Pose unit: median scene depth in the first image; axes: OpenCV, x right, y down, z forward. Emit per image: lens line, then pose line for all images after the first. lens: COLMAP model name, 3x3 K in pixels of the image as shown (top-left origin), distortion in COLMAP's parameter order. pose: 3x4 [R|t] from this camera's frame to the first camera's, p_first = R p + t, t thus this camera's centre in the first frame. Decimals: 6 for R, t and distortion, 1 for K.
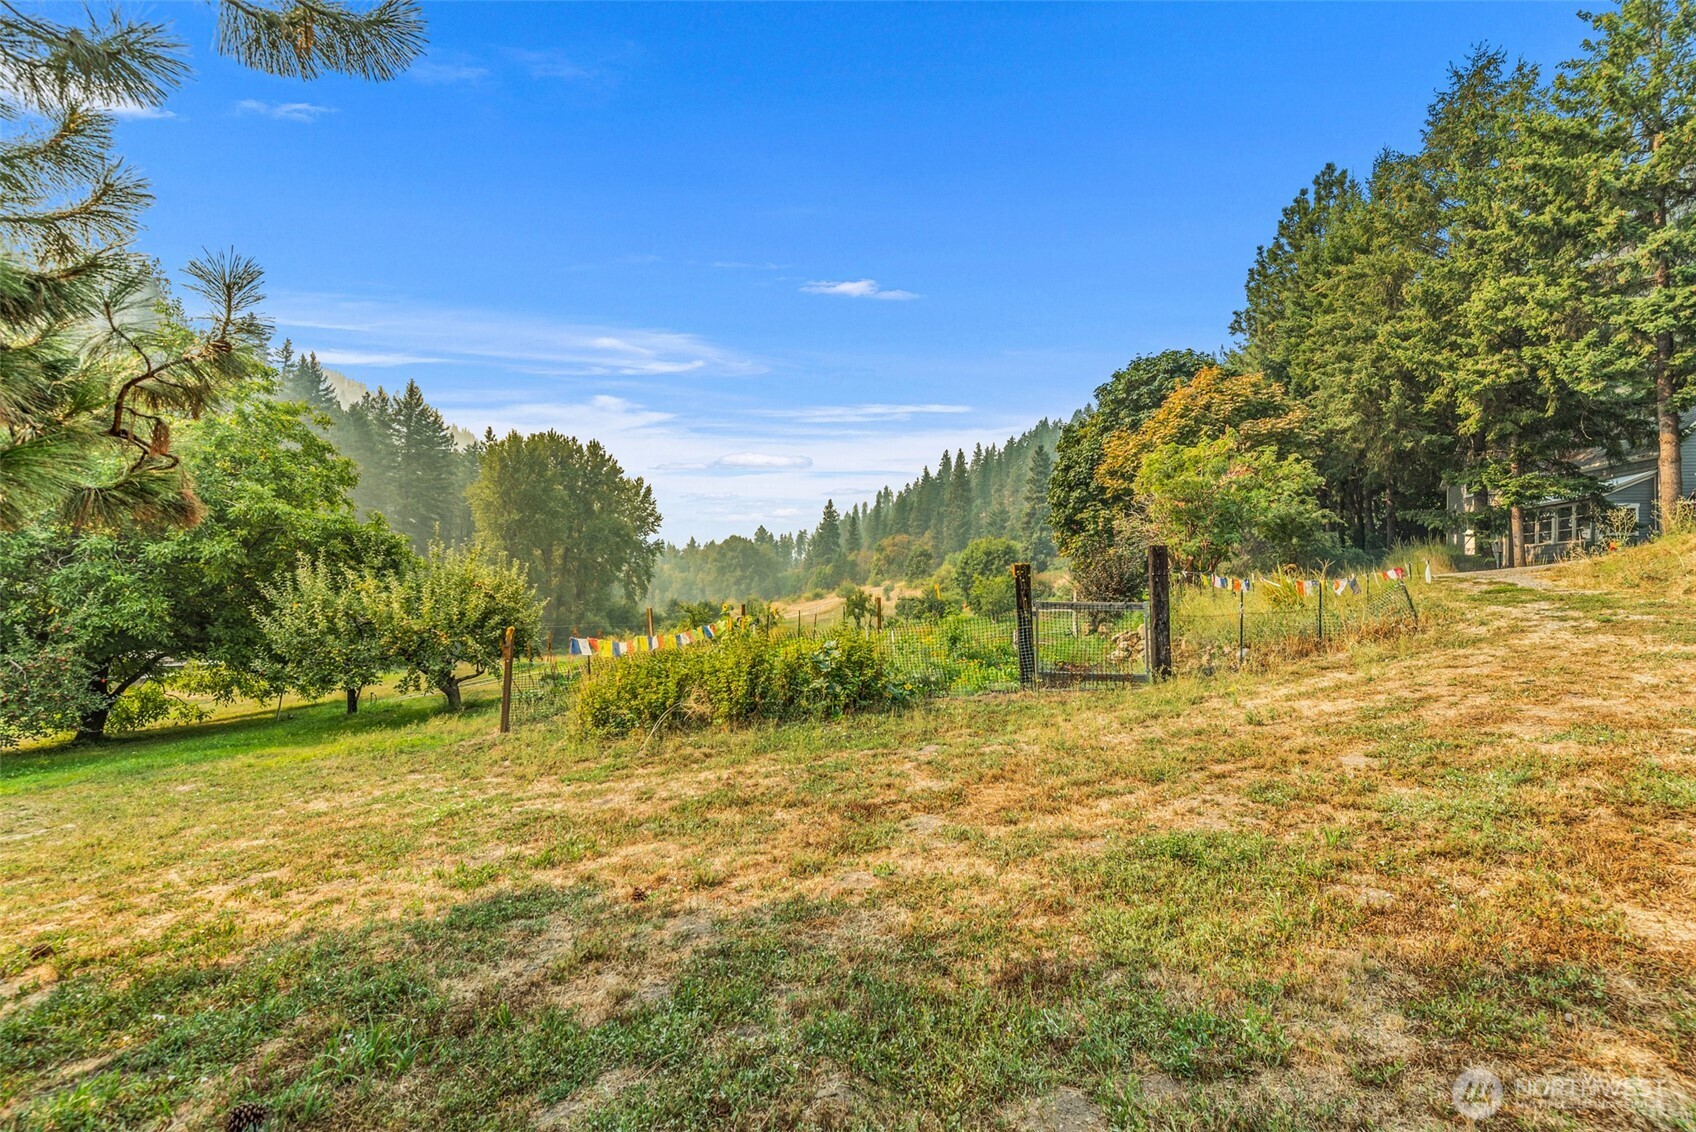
lens RADIAL K [[779.3, 0, 859.0], [0, 779.3, 565.2], [0, 0, 1]] dist [-0.001881, -0.000409]
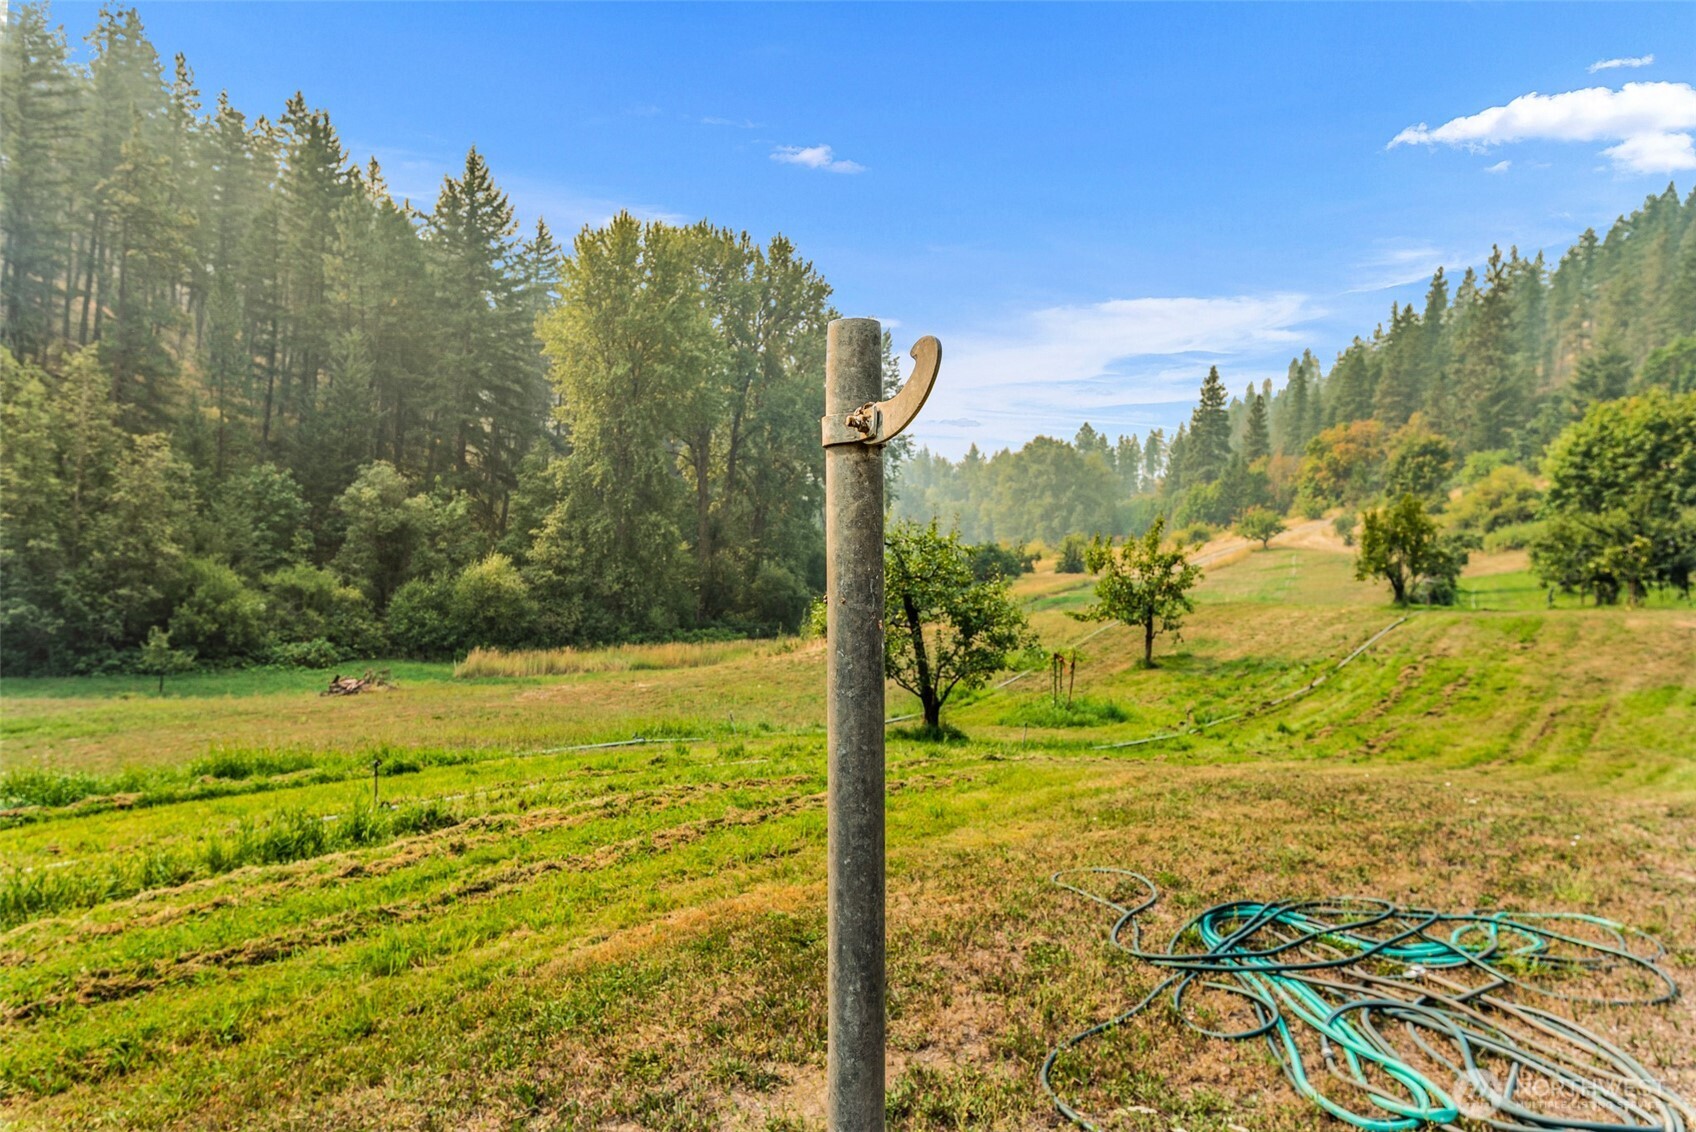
lens RADIAL K [[1164.8, 0, 849.9], [0, 1164.8, 560.3], [0, 0, 1]] dist [-0.001826, 0.000220]
pose [[0.949143, 0.012888, -0.314580, -0.018771], [0.004022, 0.998584, 0.053048, 0.008421], [0.314818, -0.051615, 0.947747, 0.112217]]
